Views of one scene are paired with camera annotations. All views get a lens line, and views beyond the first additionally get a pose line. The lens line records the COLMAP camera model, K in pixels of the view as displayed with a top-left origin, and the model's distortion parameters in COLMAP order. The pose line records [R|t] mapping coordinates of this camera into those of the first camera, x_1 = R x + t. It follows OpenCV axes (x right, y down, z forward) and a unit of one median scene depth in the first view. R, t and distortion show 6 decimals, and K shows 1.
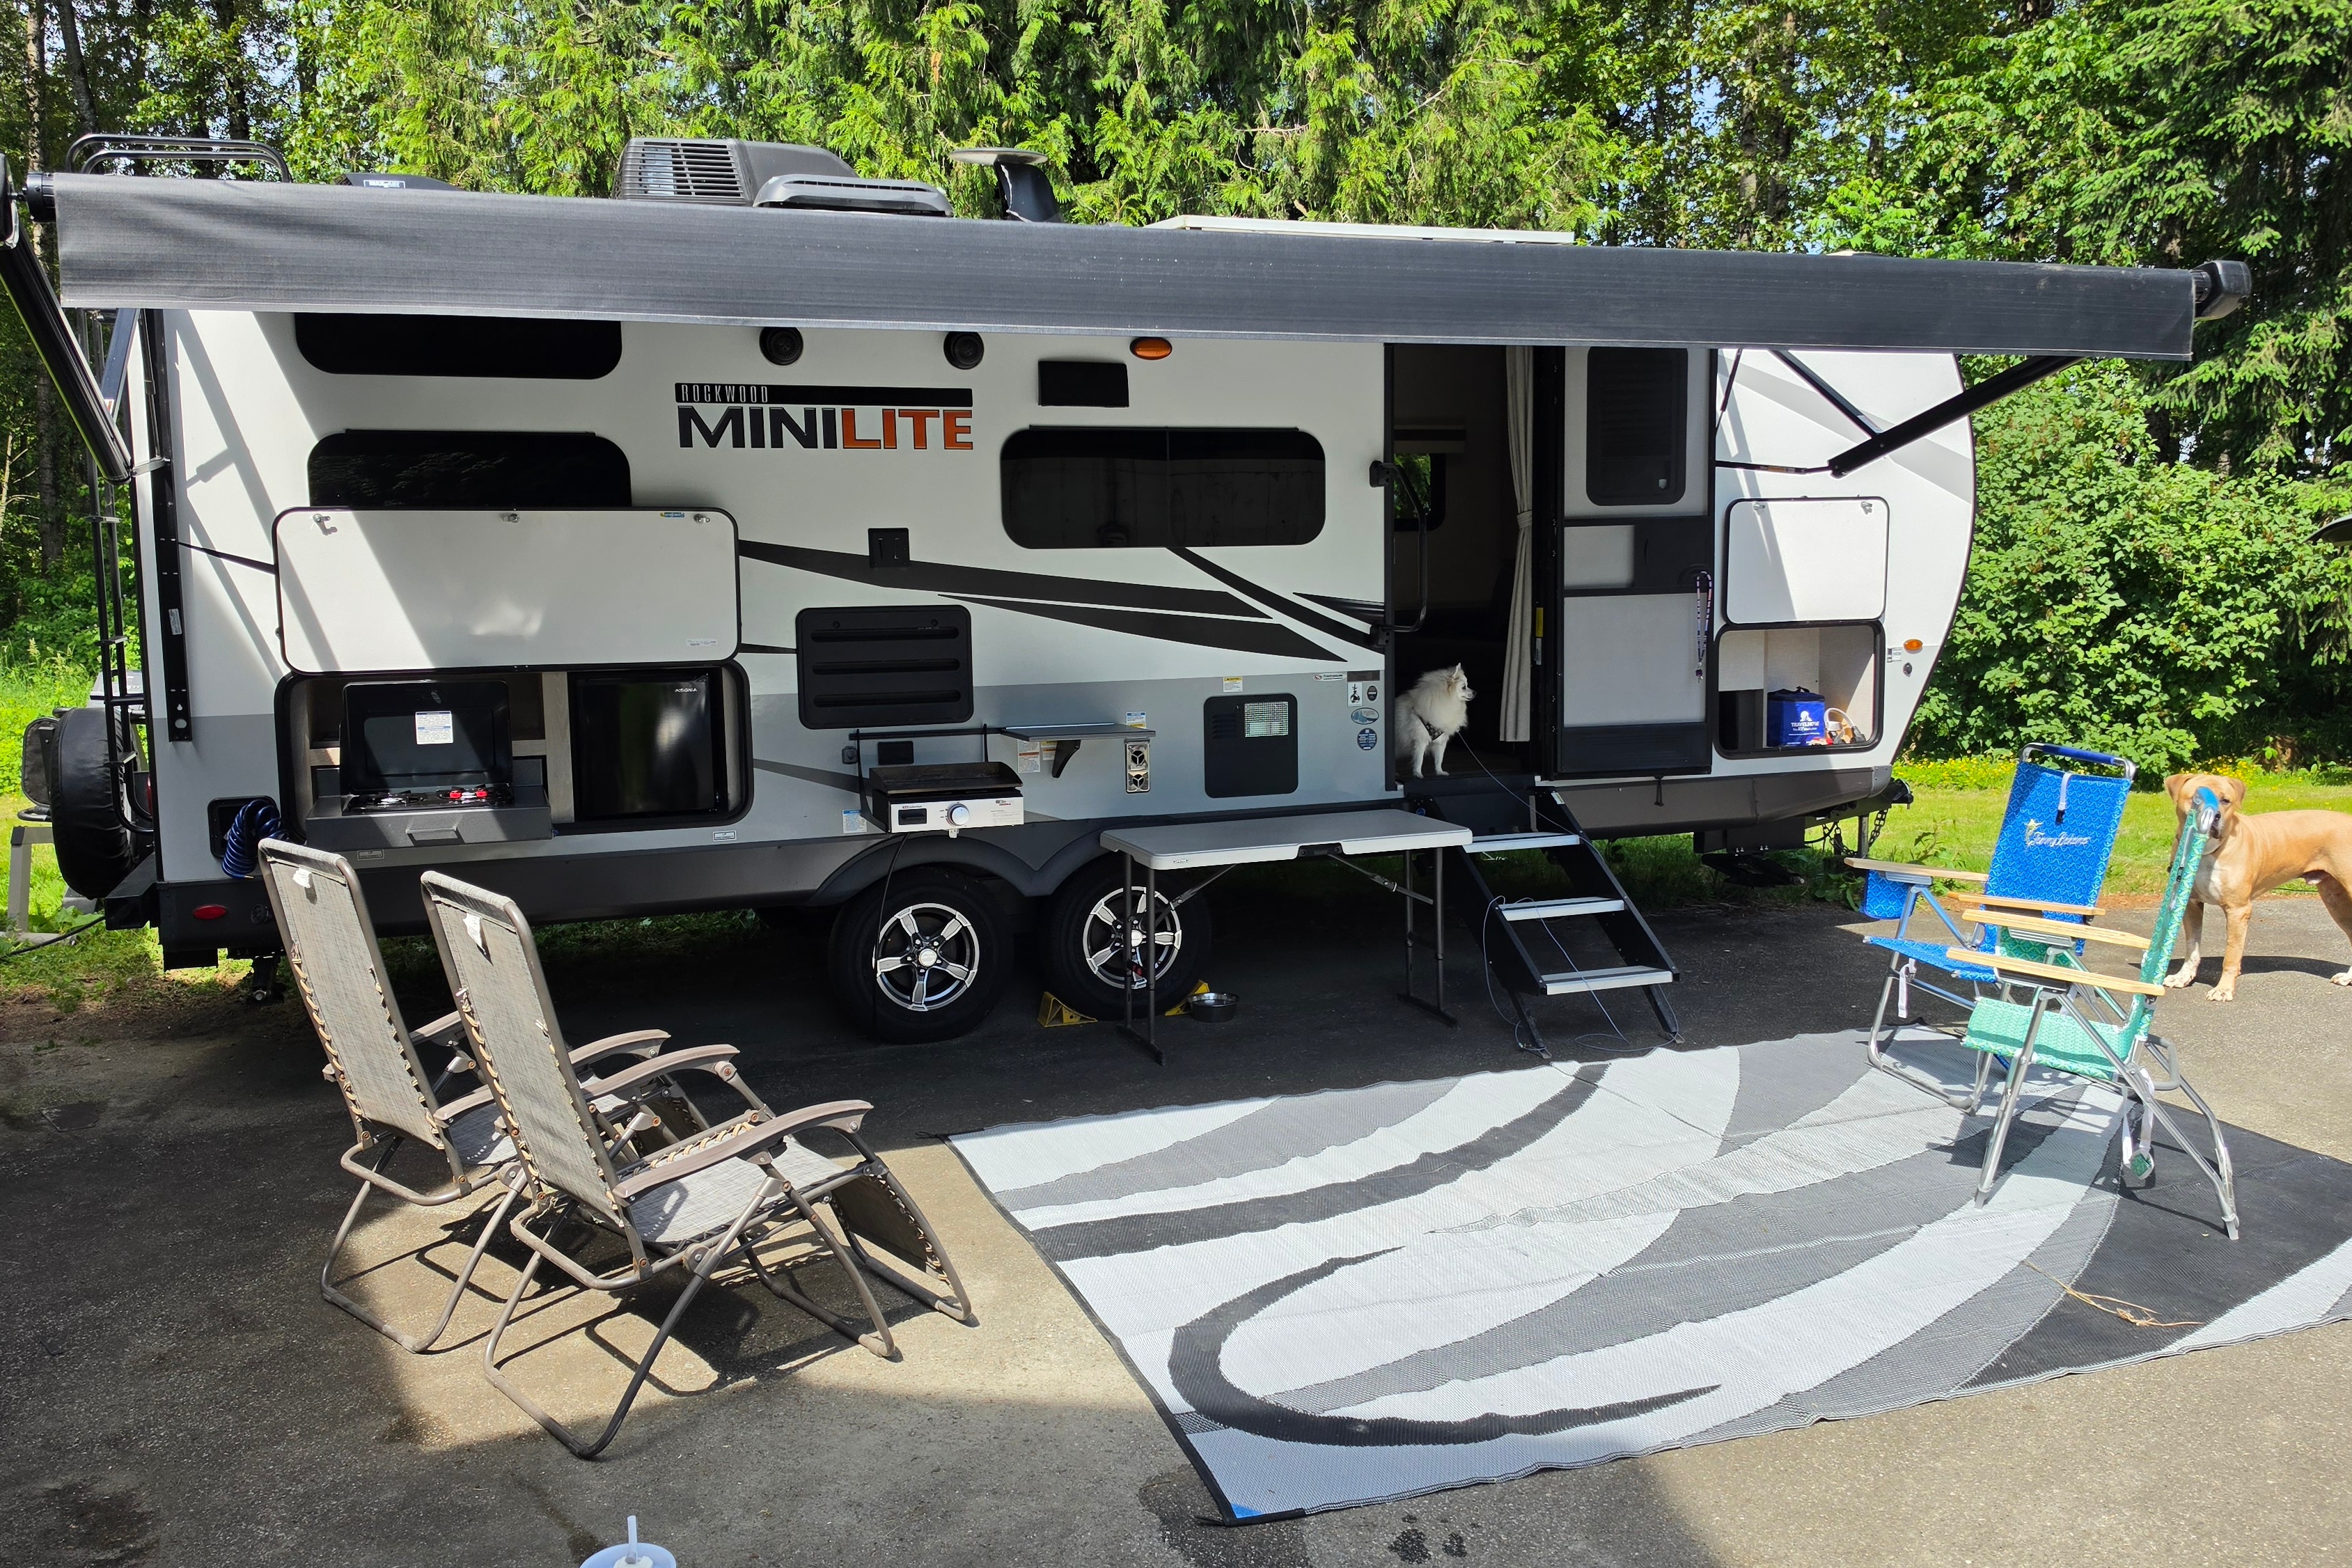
lens RADIAL K [[1953.1, 0, 1176.0], [0, 1953.1, 784.0], [0, 0, 1]] dist [0.138882, -0.239391]
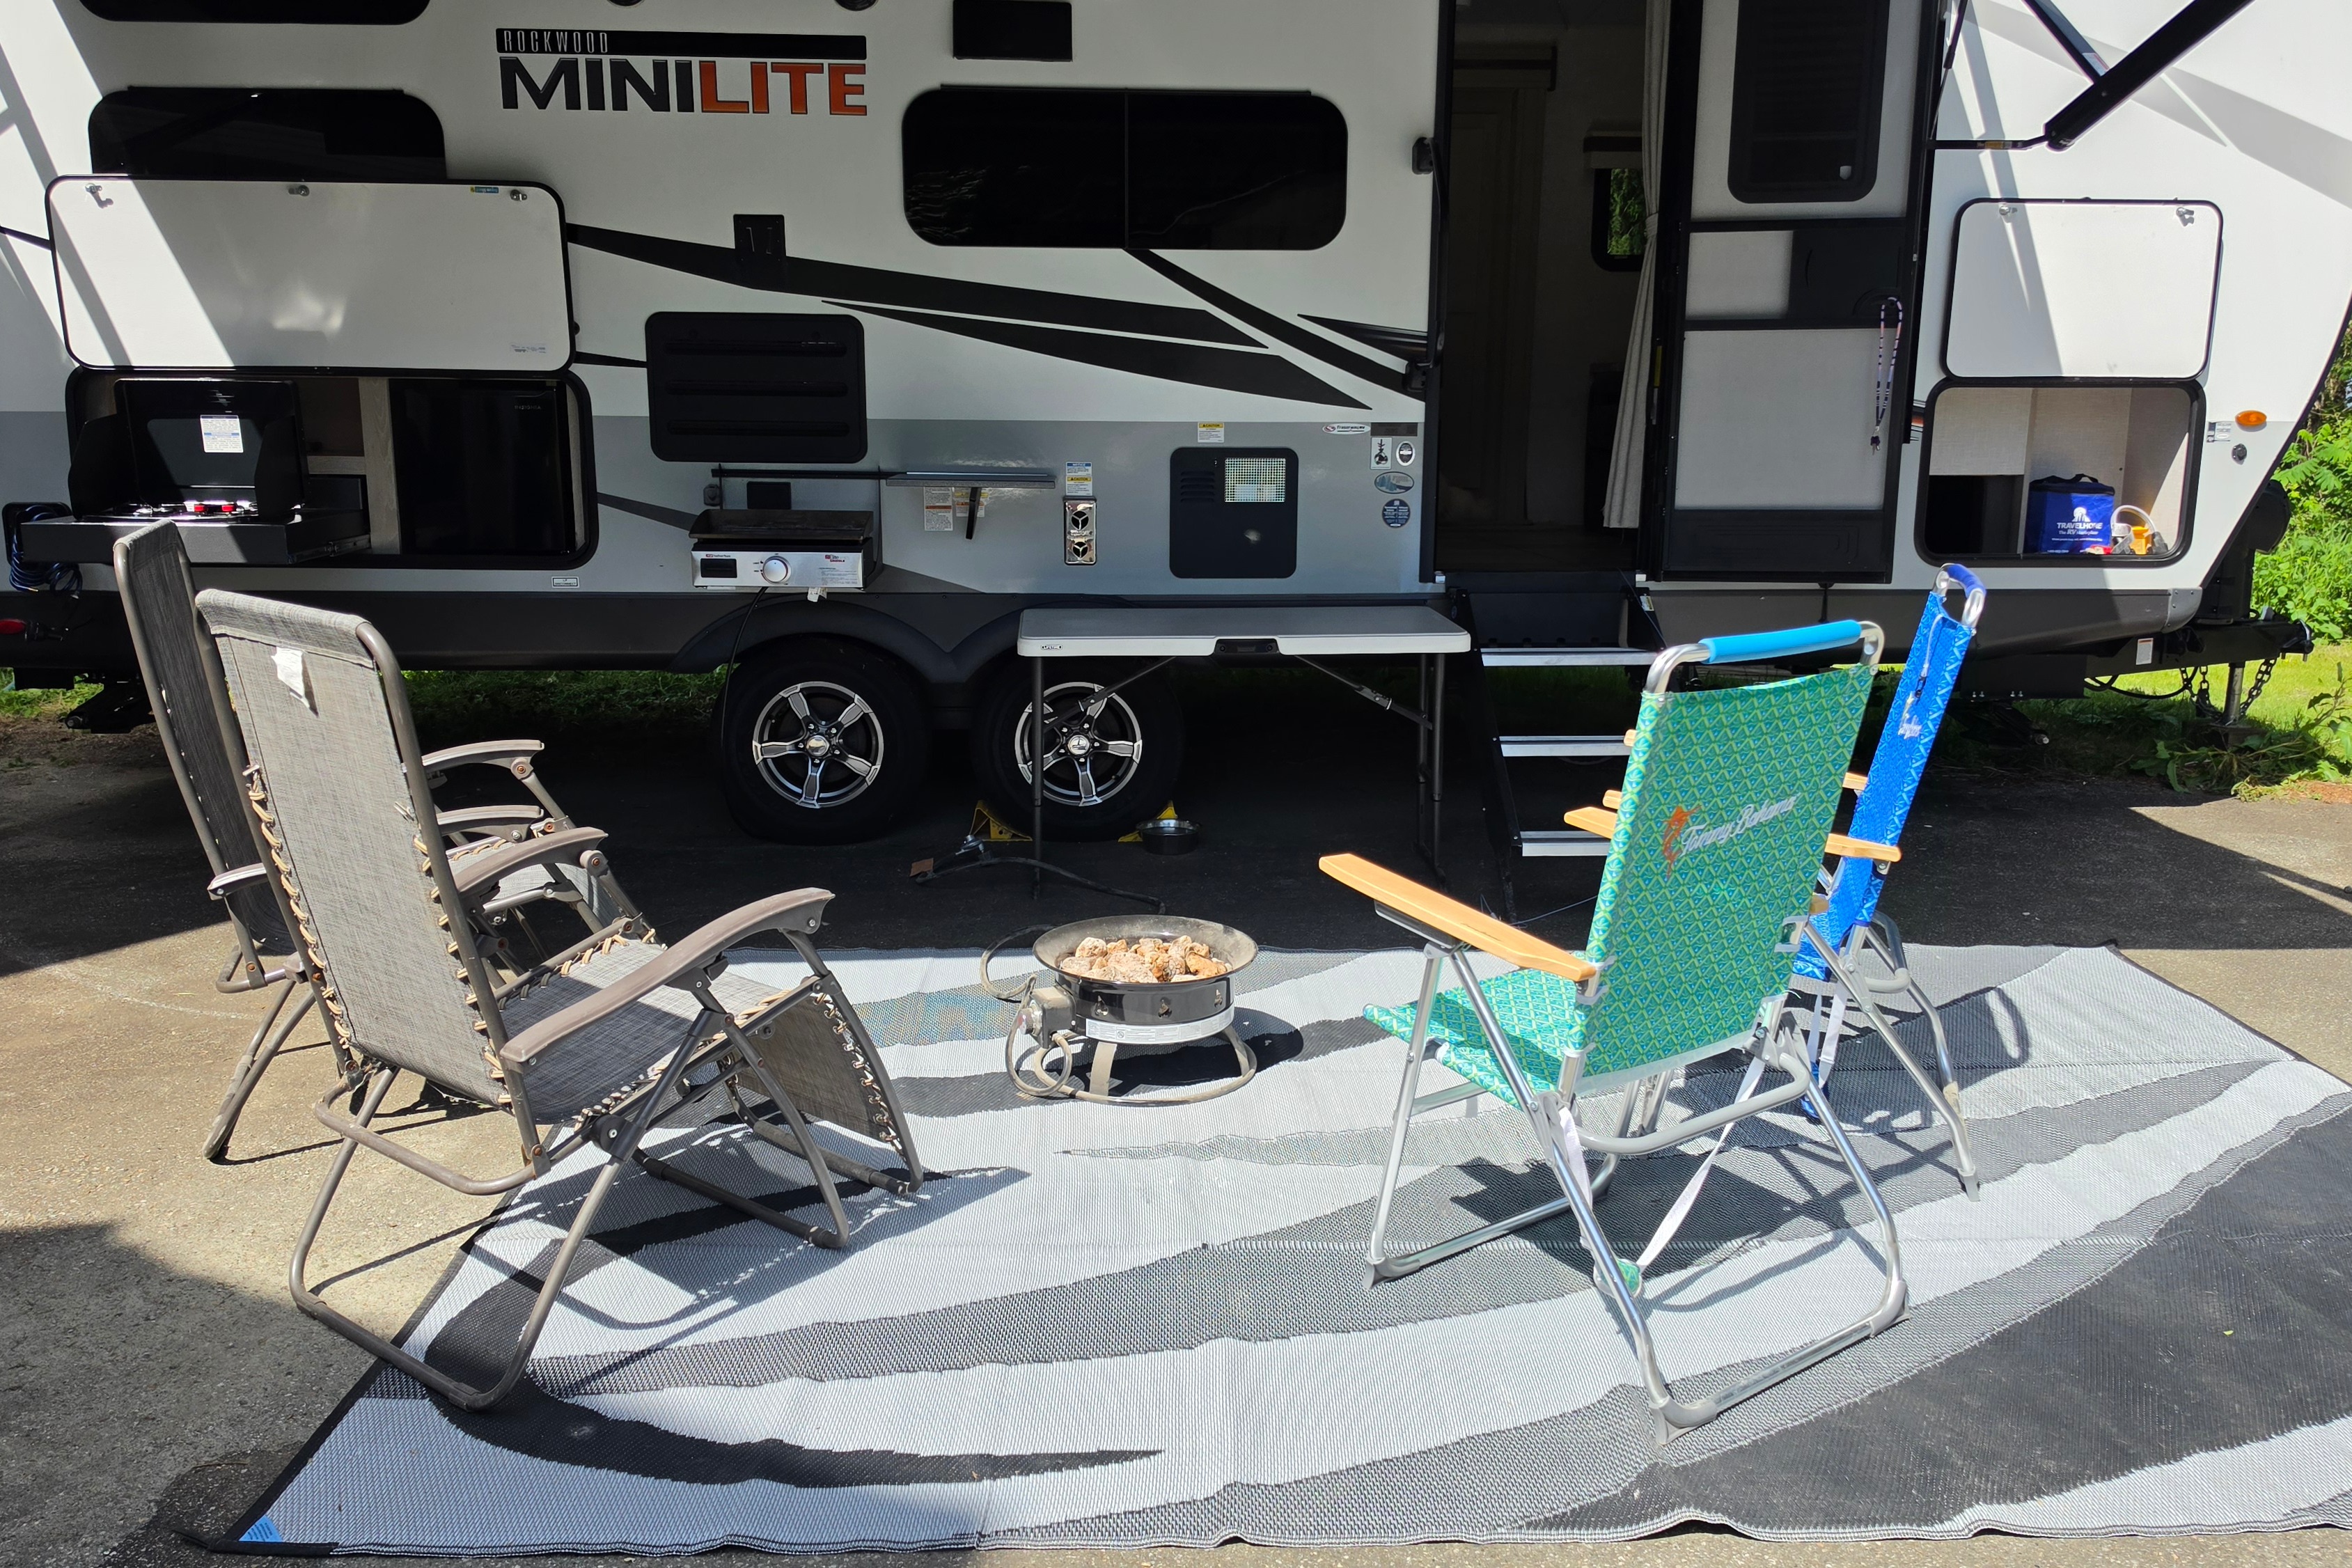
lens RADIAL K [[1953.1, 0, 1176.0], [0, 1953.1, 784.0], [0, 0, 1]] dist [0.138882, -0.239391]
pose [[0.952829, 0.083453, -0.291808, 0.268107], [-0.057387, 0.993649, 0.096788, 0.014524], [0.298032, -0.075476, 0.951567, 0.242201]]
